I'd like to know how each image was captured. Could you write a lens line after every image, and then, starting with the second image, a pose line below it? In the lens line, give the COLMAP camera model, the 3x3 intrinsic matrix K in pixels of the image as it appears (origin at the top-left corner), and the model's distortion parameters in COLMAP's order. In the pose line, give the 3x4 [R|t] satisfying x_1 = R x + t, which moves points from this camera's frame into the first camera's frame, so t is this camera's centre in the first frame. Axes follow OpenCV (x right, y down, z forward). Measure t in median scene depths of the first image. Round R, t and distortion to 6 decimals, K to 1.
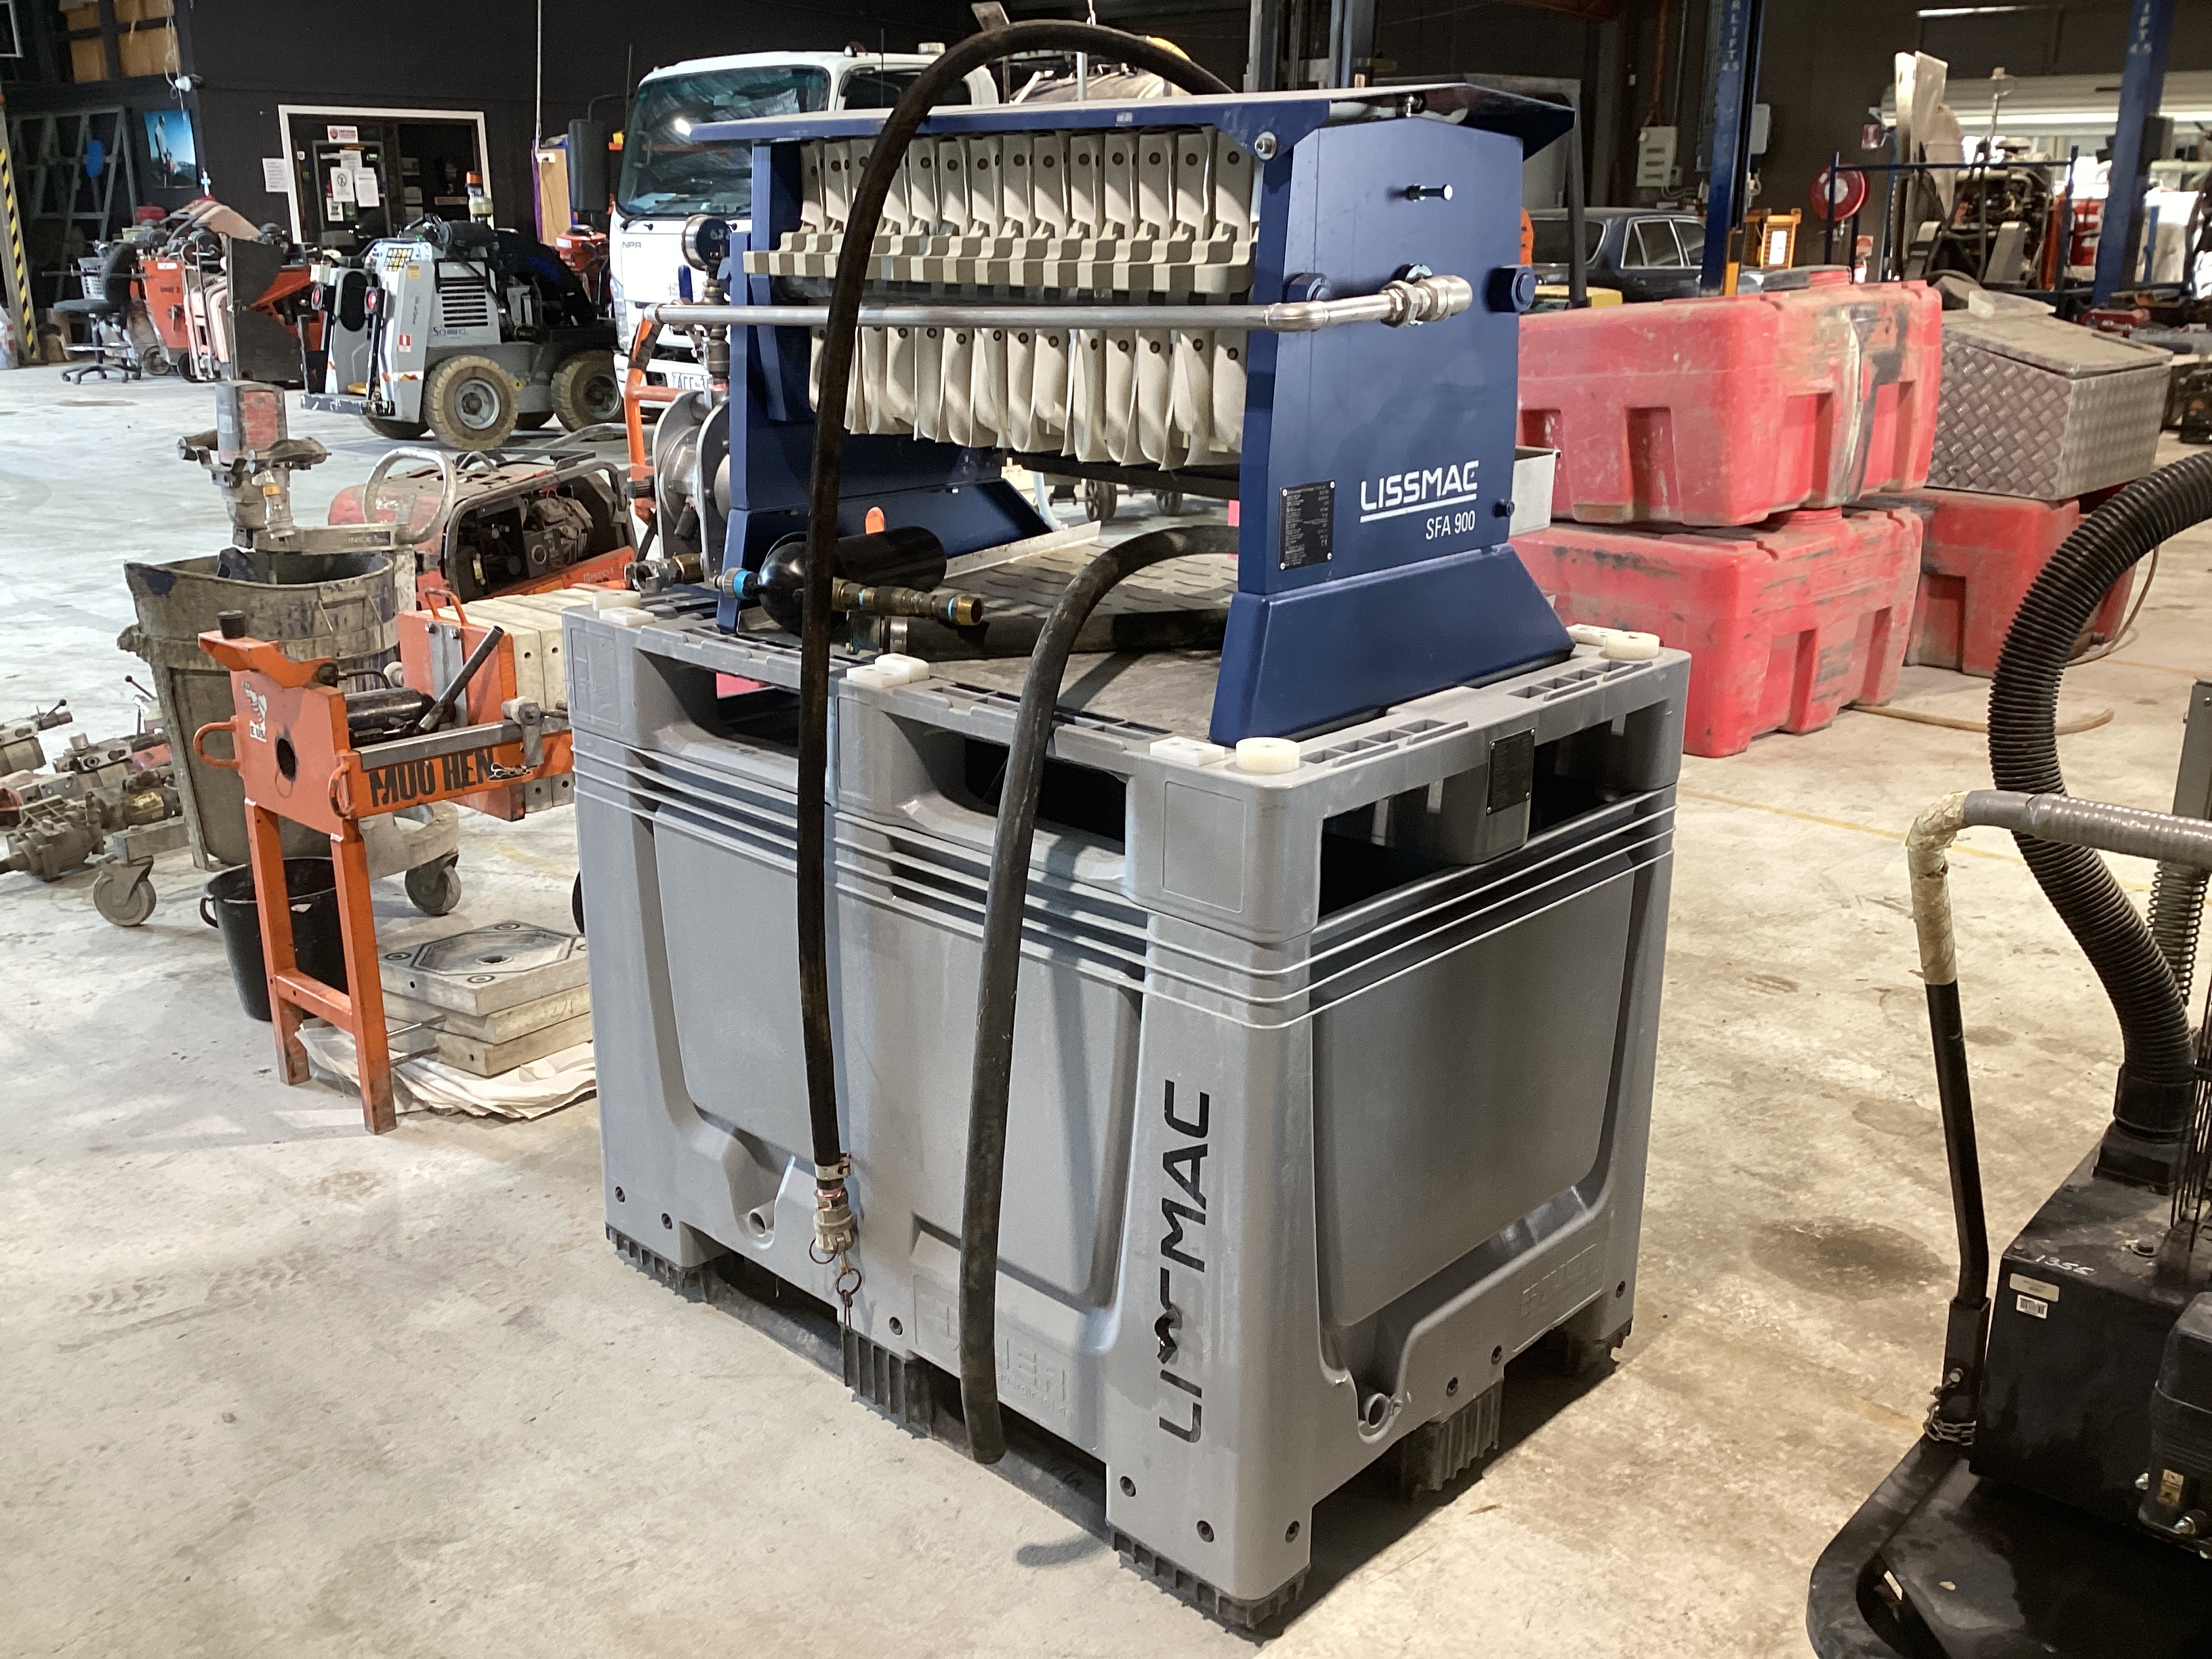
lens RADIAL K [[1996.6, 0, 1107.8], [0, 1996.6, 837.4], [0, 0, 1]] dist [0.102637, -0.190384]
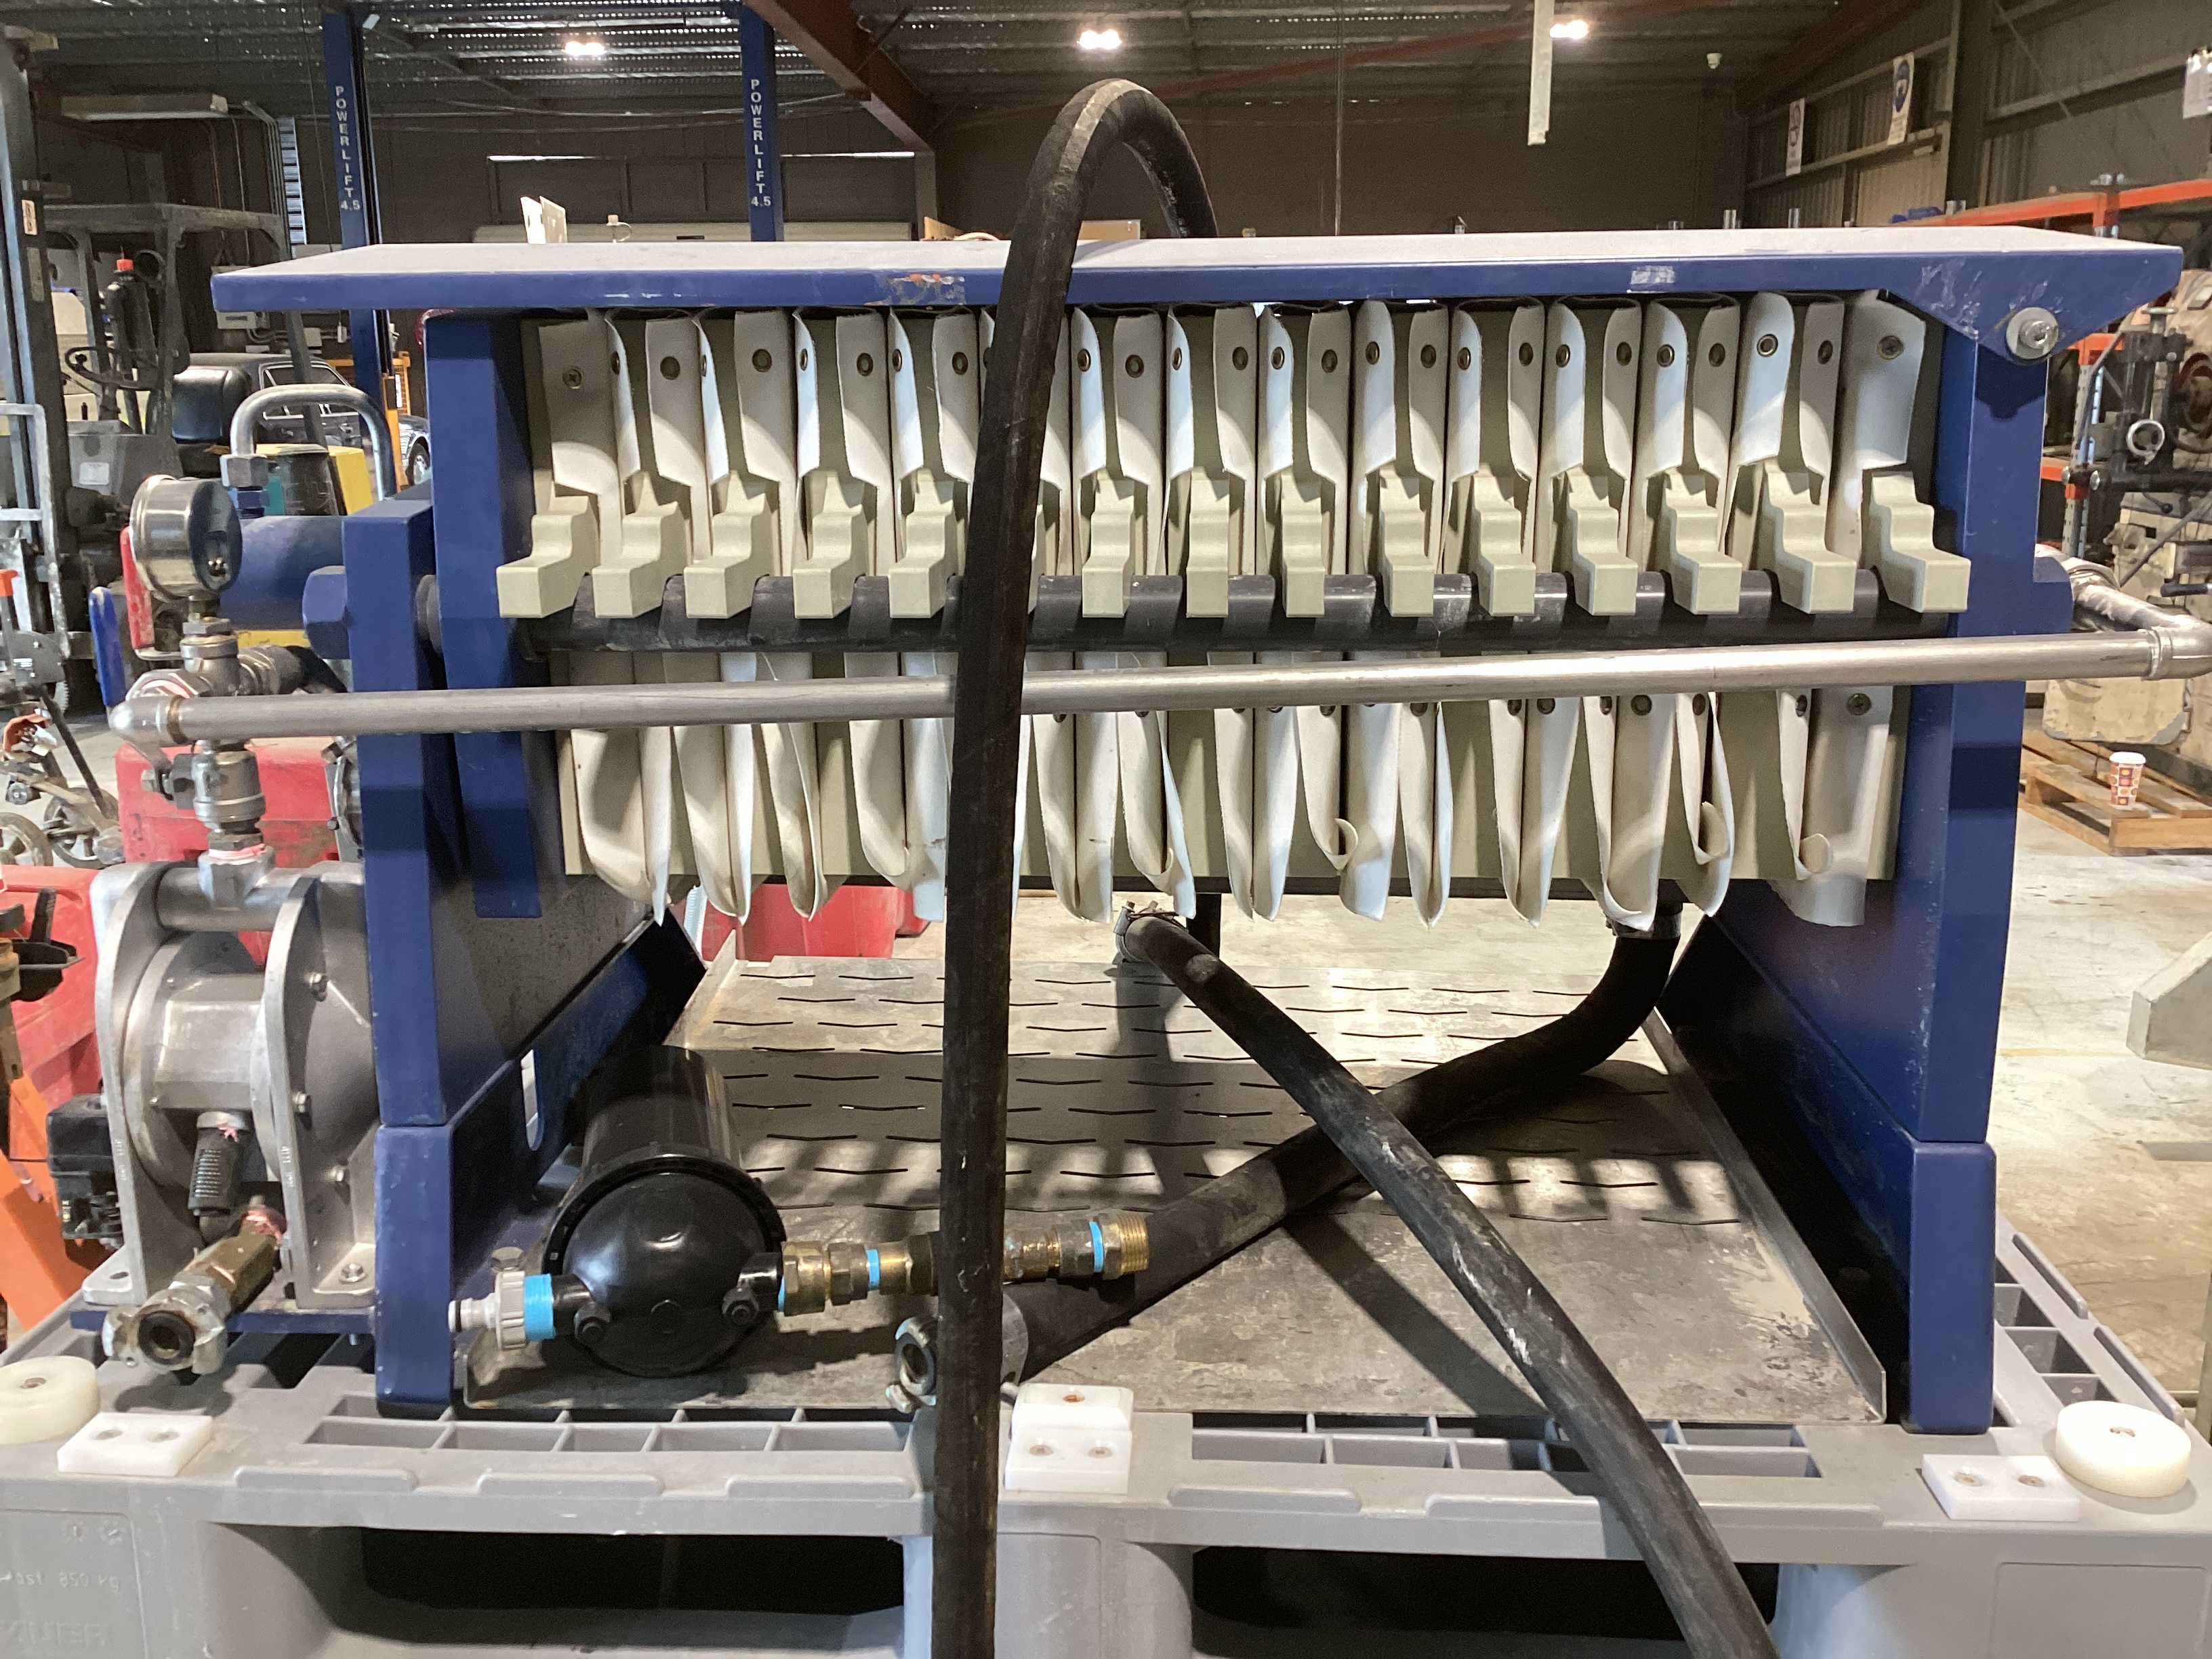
lens RADIAL K [[2001.4, 0, 1113.9], [0, 2001.4, 825.3], [0, 0, 1]] dist [0.076405, -0.128255]
pose [[0.764878, -0.162087, 0.623450, -0.146229], [0.204182, 0.978925, 0.004004, -0.087844], [-0.610959, 0.124234, 0.781853, 0.245654]]
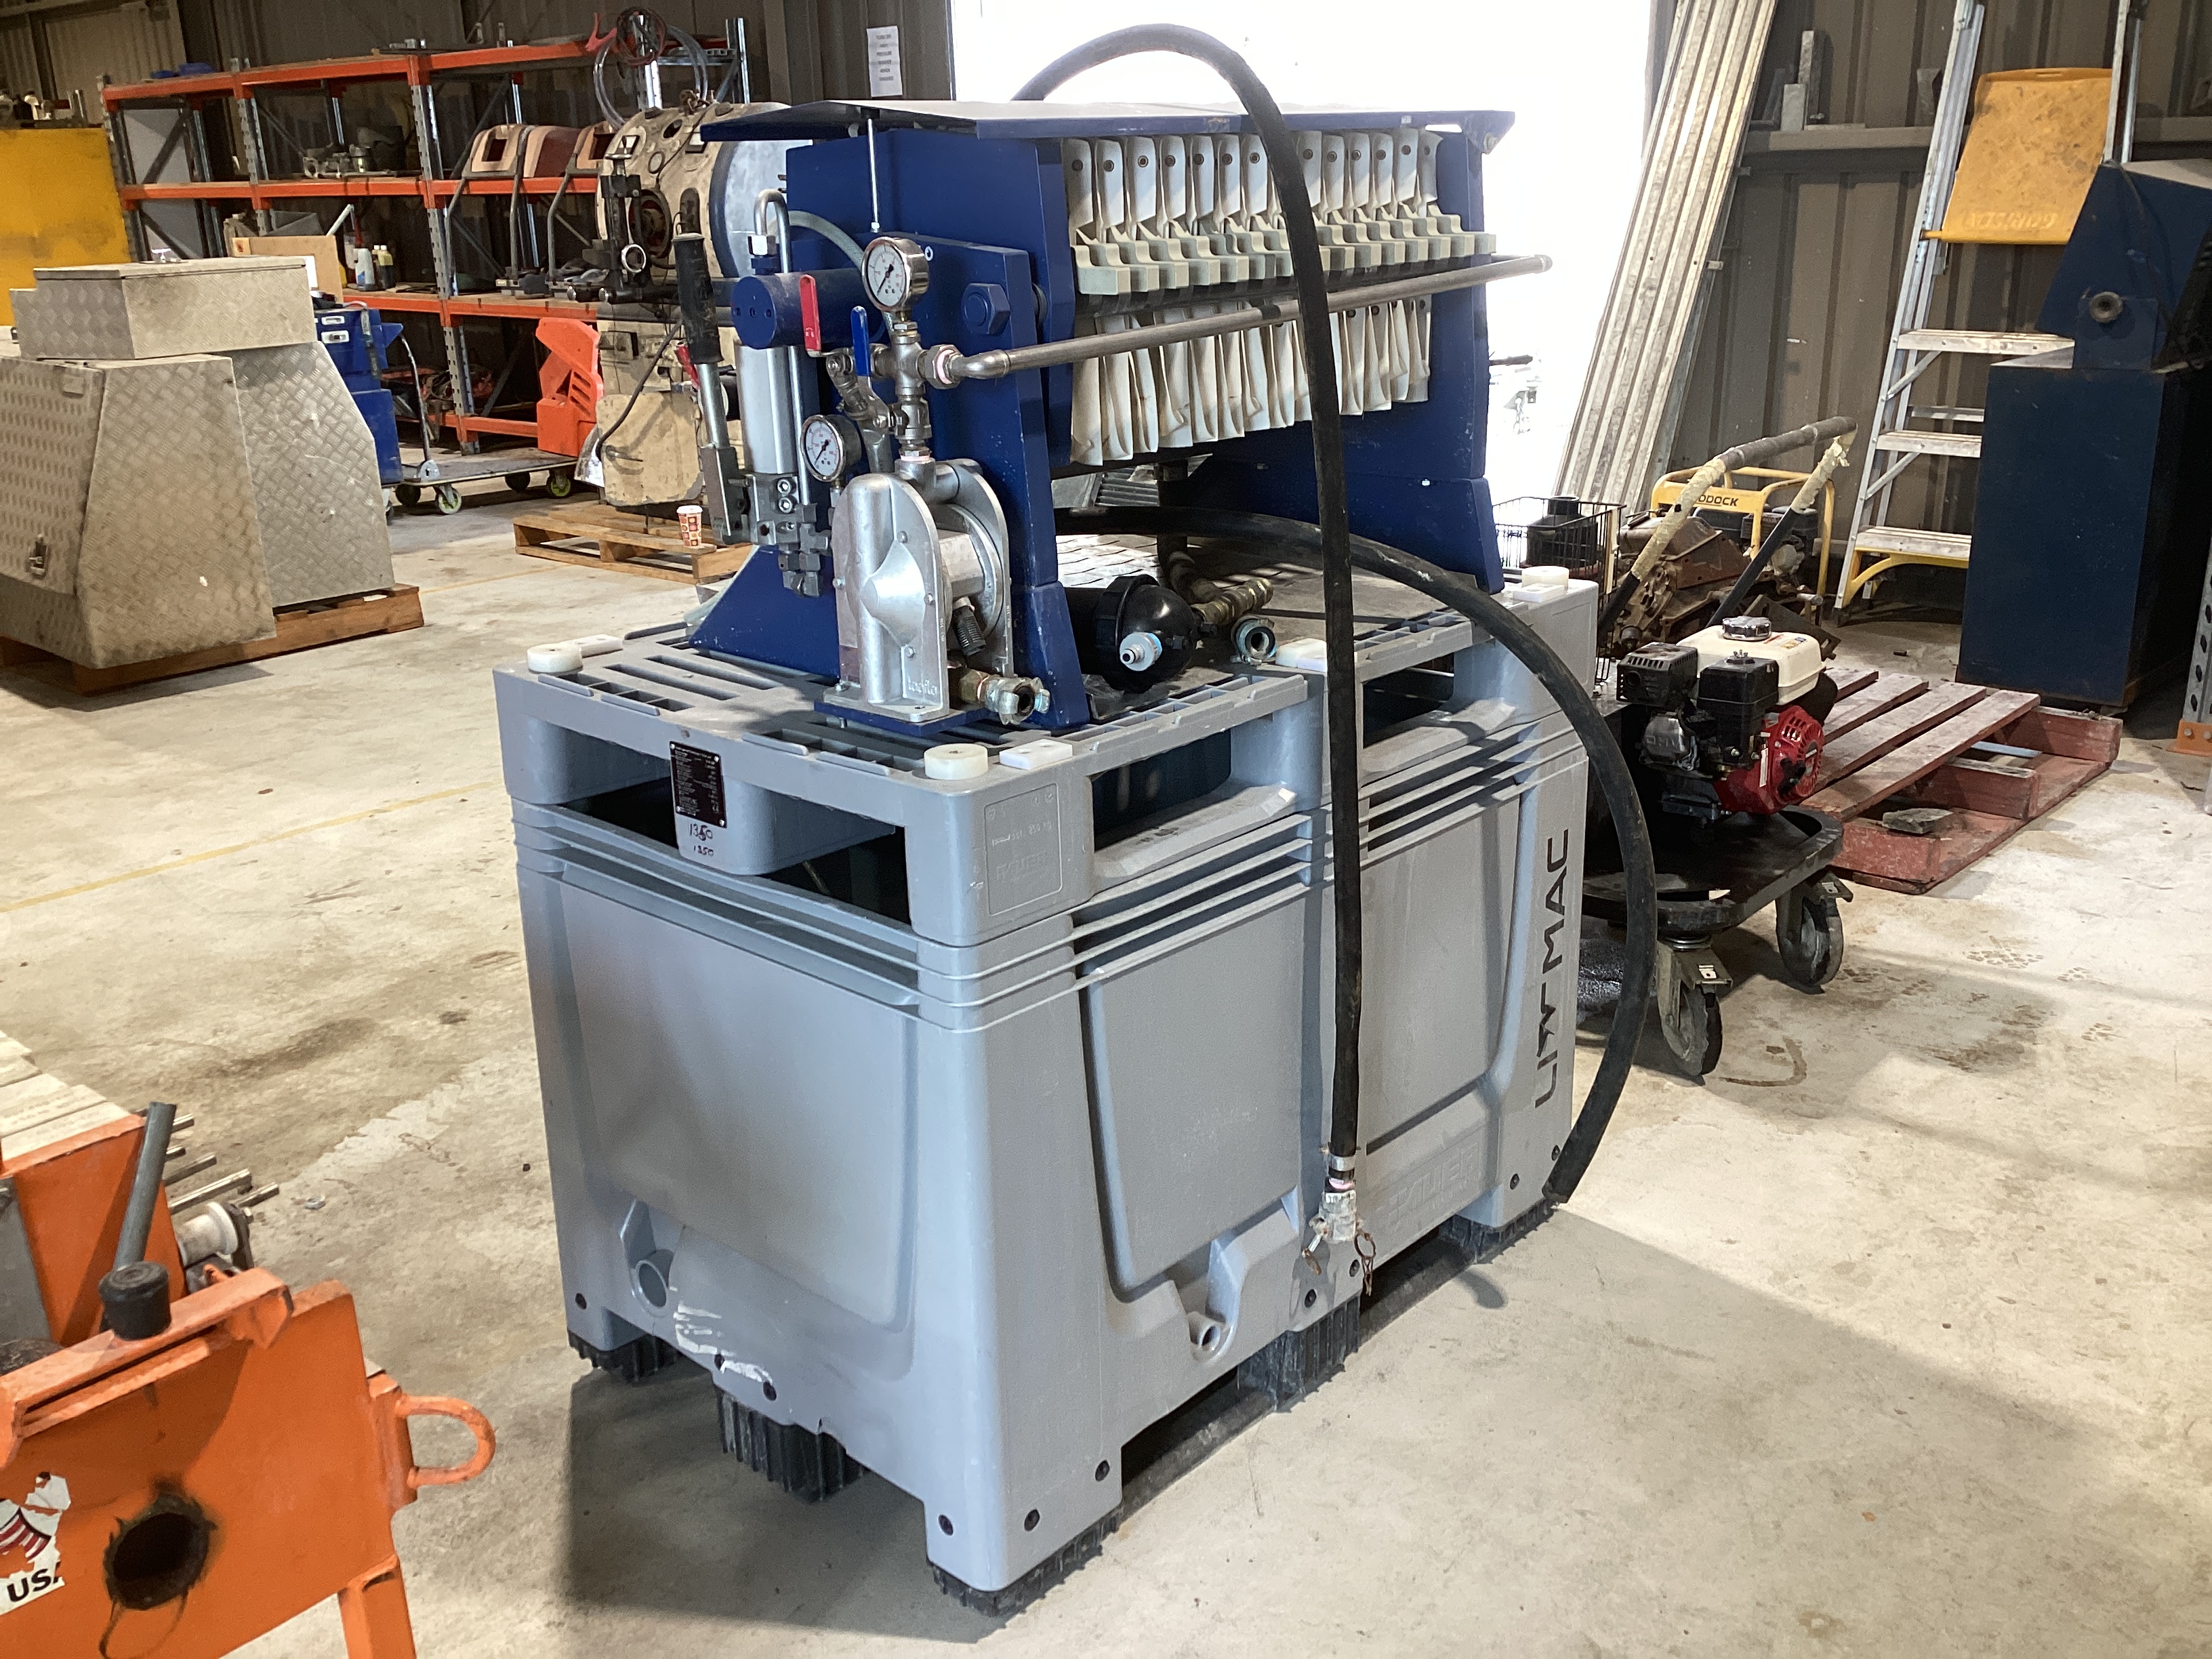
lens RADIAL K [[1984.9, 0, 1108.2], [0, 1984.9, 829.2], [0, 0, 1]] dist [0.137537, -0.281831]
pose [[-0.013079, -0.321426, 0.946844, -0.441404], [0.328571, 0.892961, 0.307673, -0.140649], [-0.944389, 0.315129, 0.093933, 0.412190]]
